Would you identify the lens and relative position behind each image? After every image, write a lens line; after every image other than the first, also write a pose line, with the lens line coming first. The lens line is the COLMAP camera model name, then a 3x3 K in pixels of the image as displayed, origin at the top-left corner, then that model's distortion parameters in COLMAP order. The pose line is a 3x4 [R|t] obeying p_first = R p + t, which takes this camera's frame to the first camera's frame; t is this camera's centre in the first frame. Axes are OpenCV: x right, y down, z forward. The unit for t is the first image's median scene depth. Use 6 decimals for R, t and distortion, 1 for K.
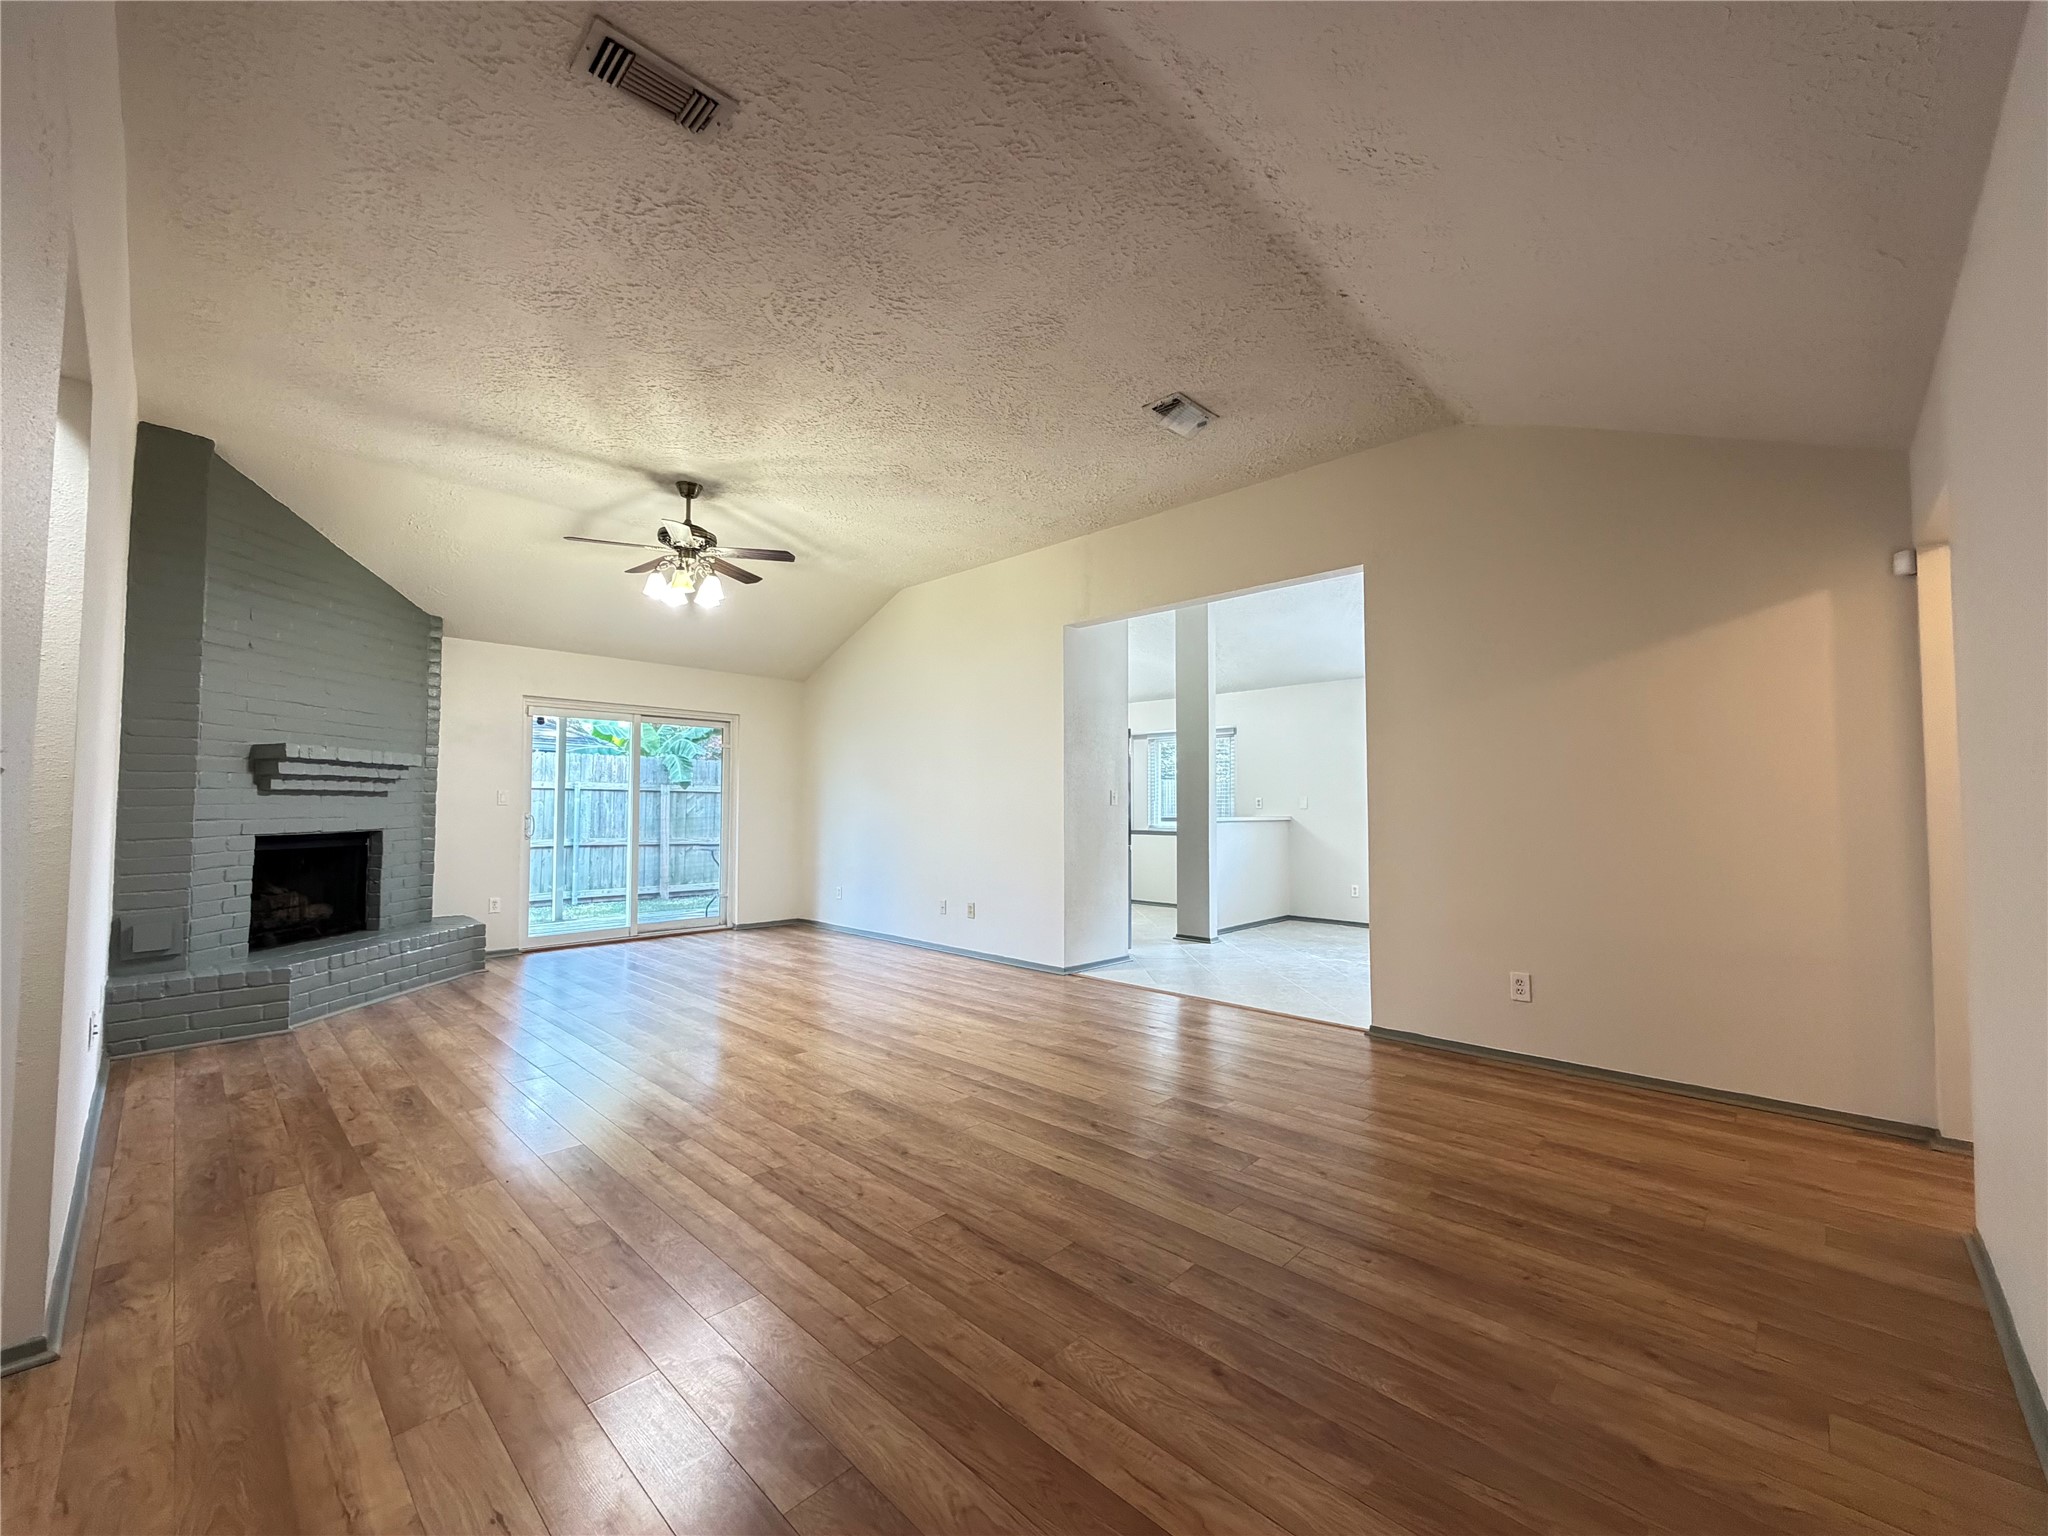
lens RADIAL K [[832.2, 0, 1003.9], [0, 832.2, 769.1], [0, 0, 1]] dist [0.000864, -0.000882]
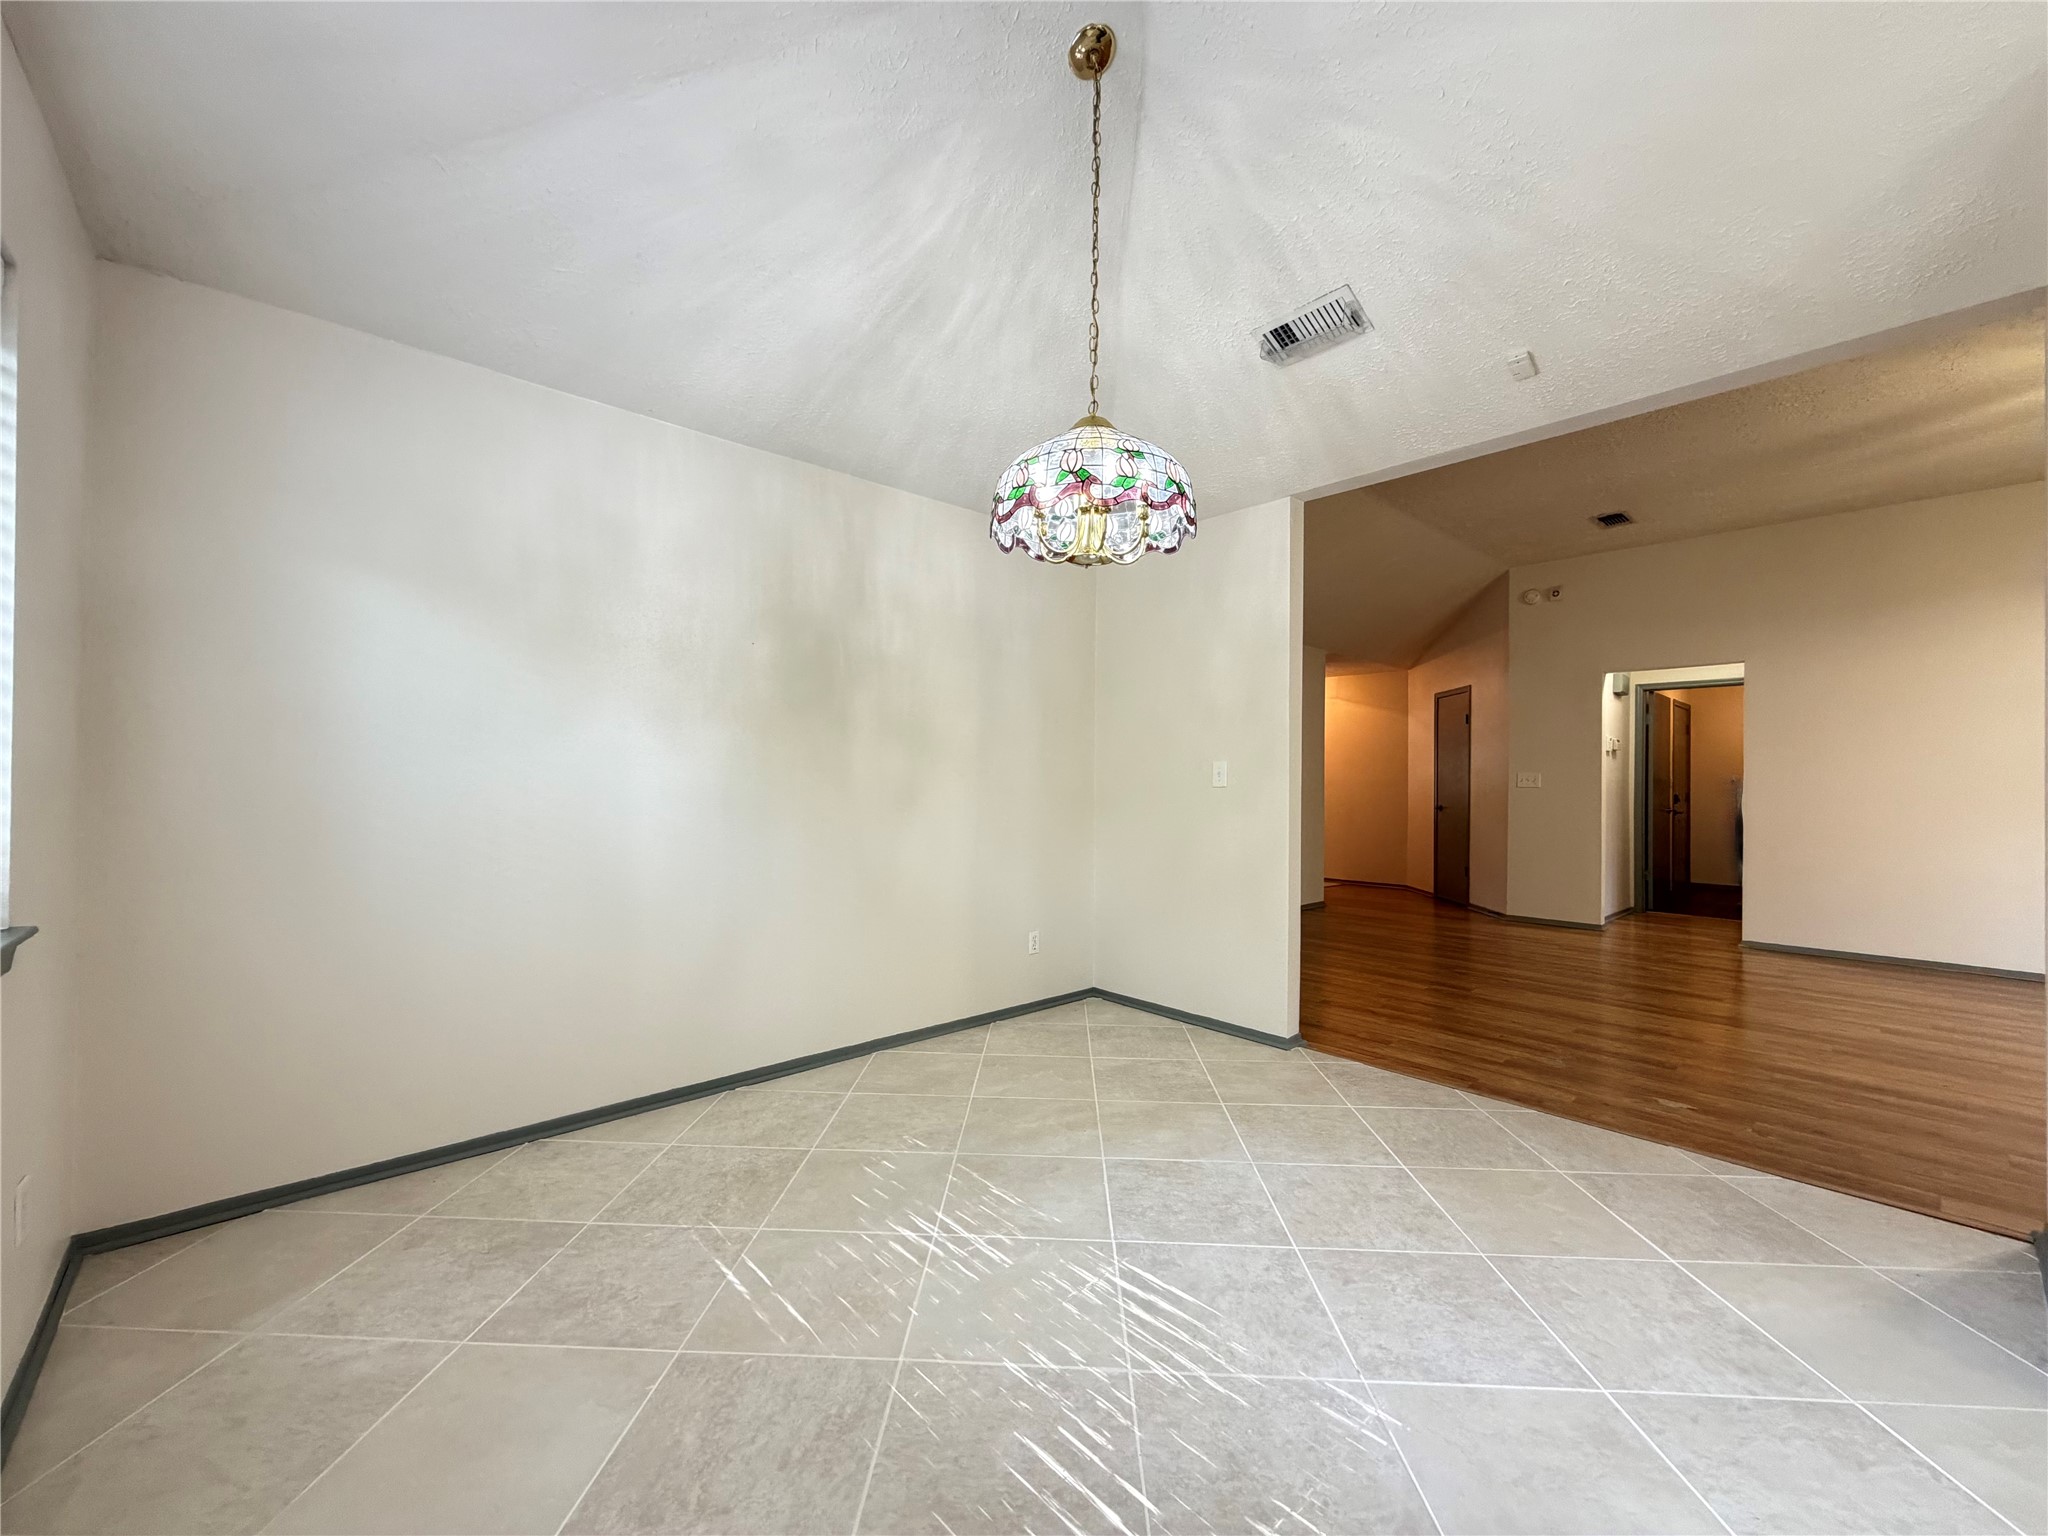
lens RADIAL K [[807.8, 0, 1025.9], [0, 807.8, 781.5], [0, 0, 1]] dist [0.001819, -0.000018]
pose [[-0.998877, -0.013478, 0.045427, 0.709535], [-0.015353, 0.999034, -0.041185, 0.084029], [-0.044828, -0.041836, -0.998118, 1.913641]]
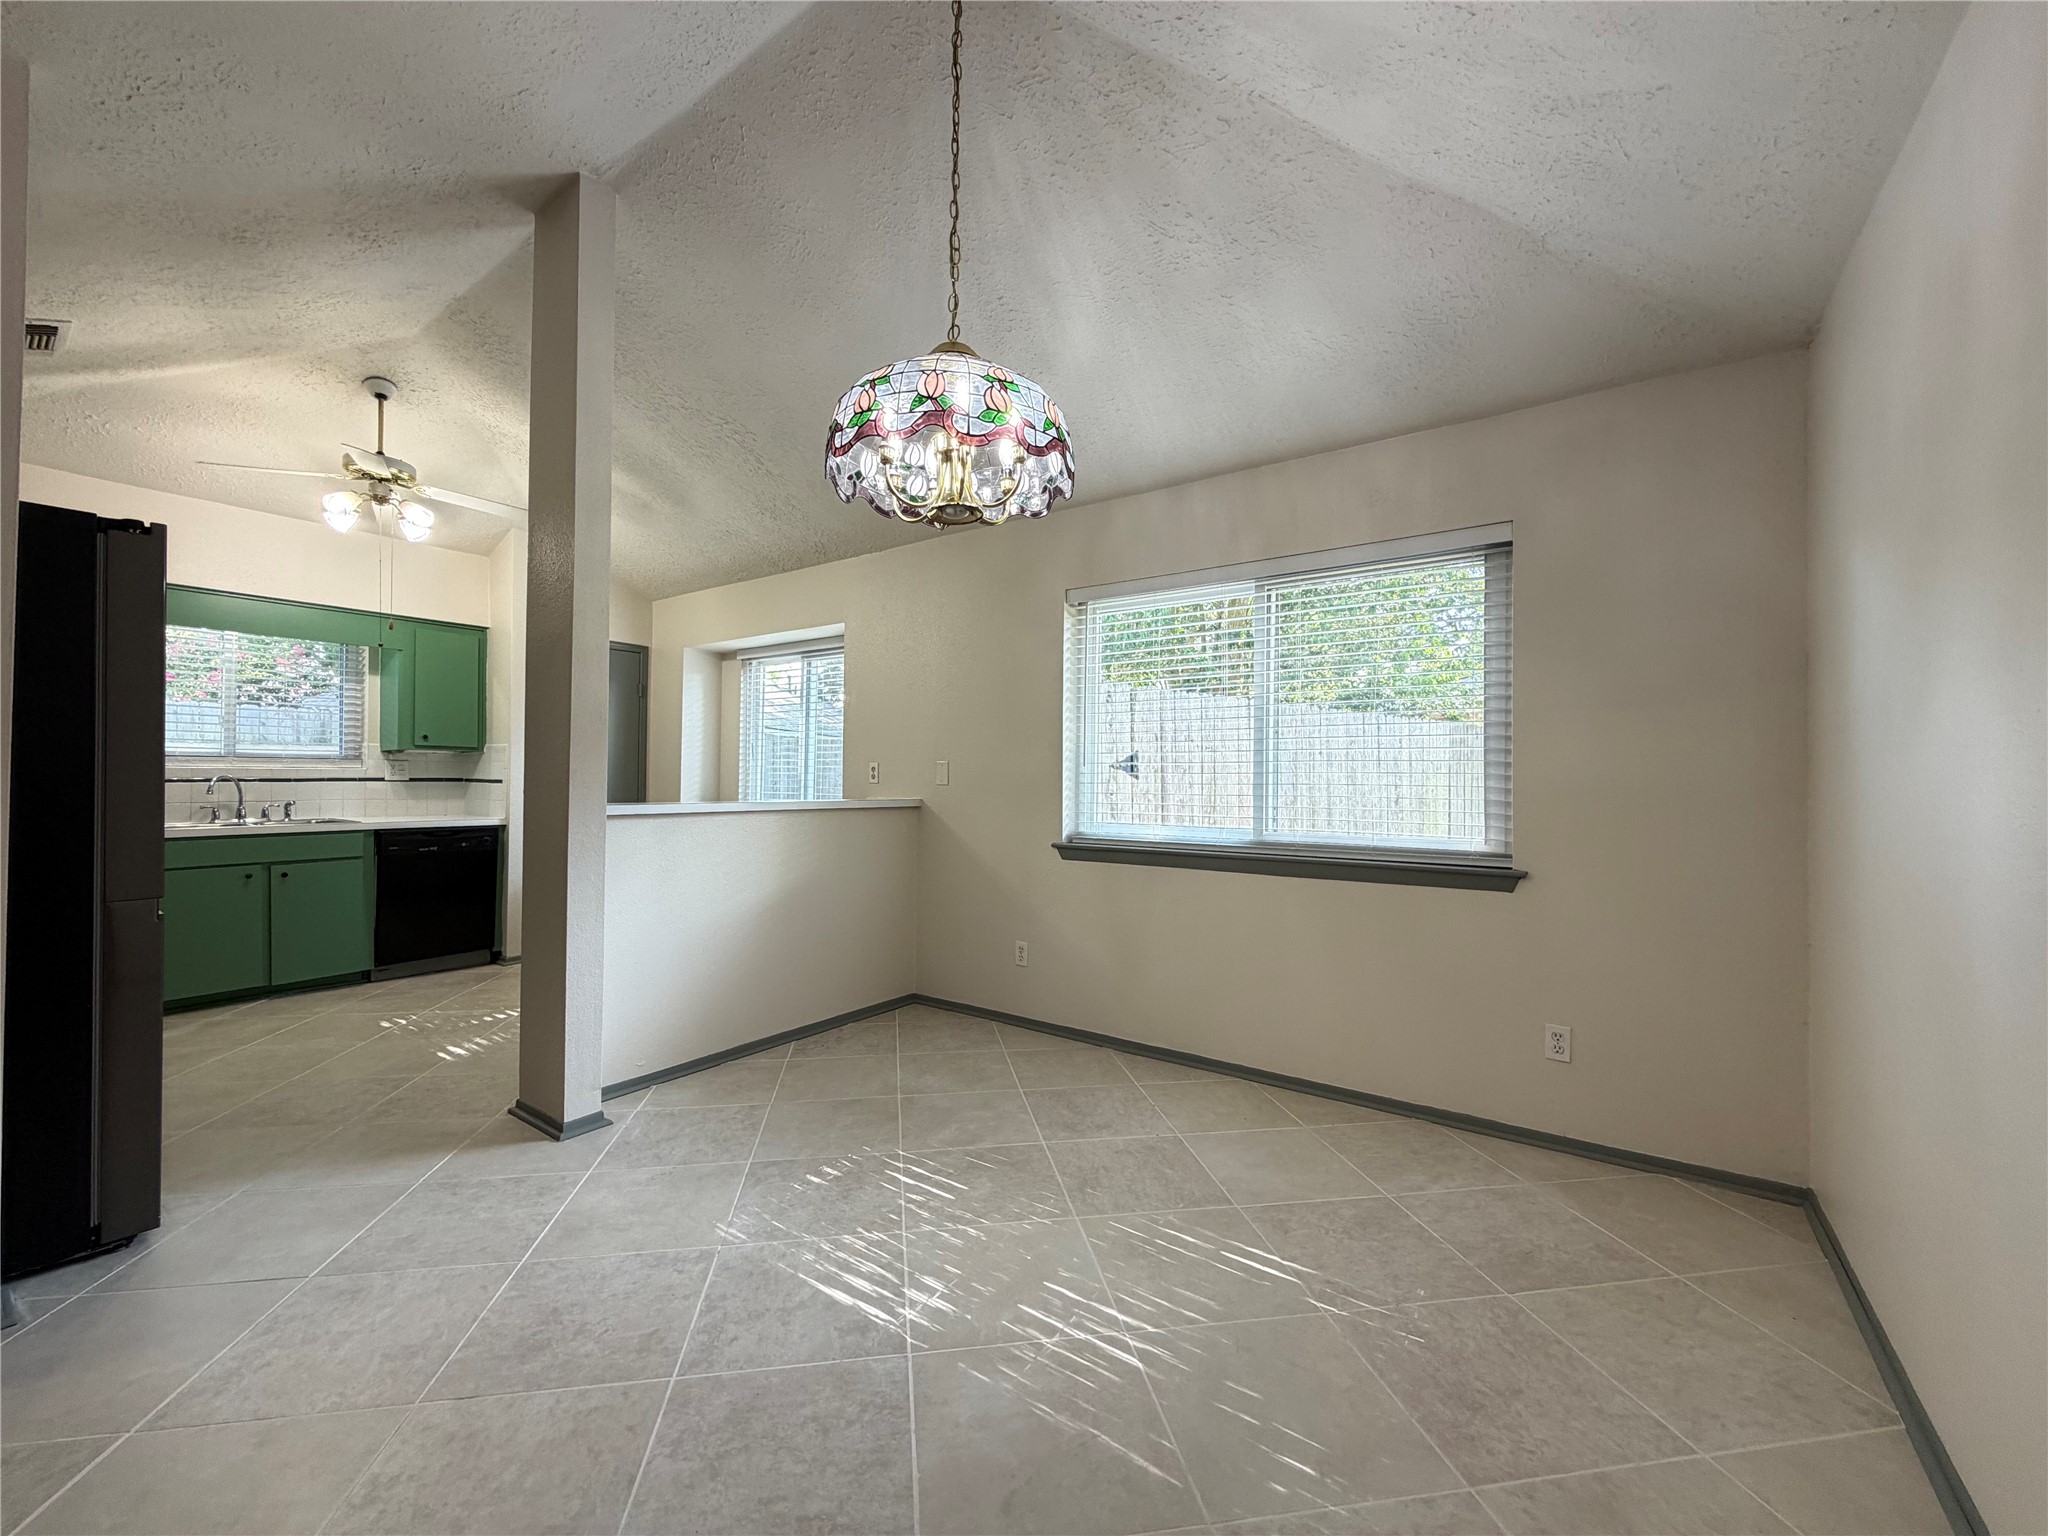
lens RADIAL K [[832.2, 0, 1003.9], [0, 832.2, 769.1], [0, 0, 1]] dist [0.000864, -0.000882]
pose [[0.990431, 0.006239, 0.137867, 0.662910], [-0.011124, 0.999336, 0.034689, 0.042514], [-0.137559, -0.035891, 0.989843, 1.015871]]
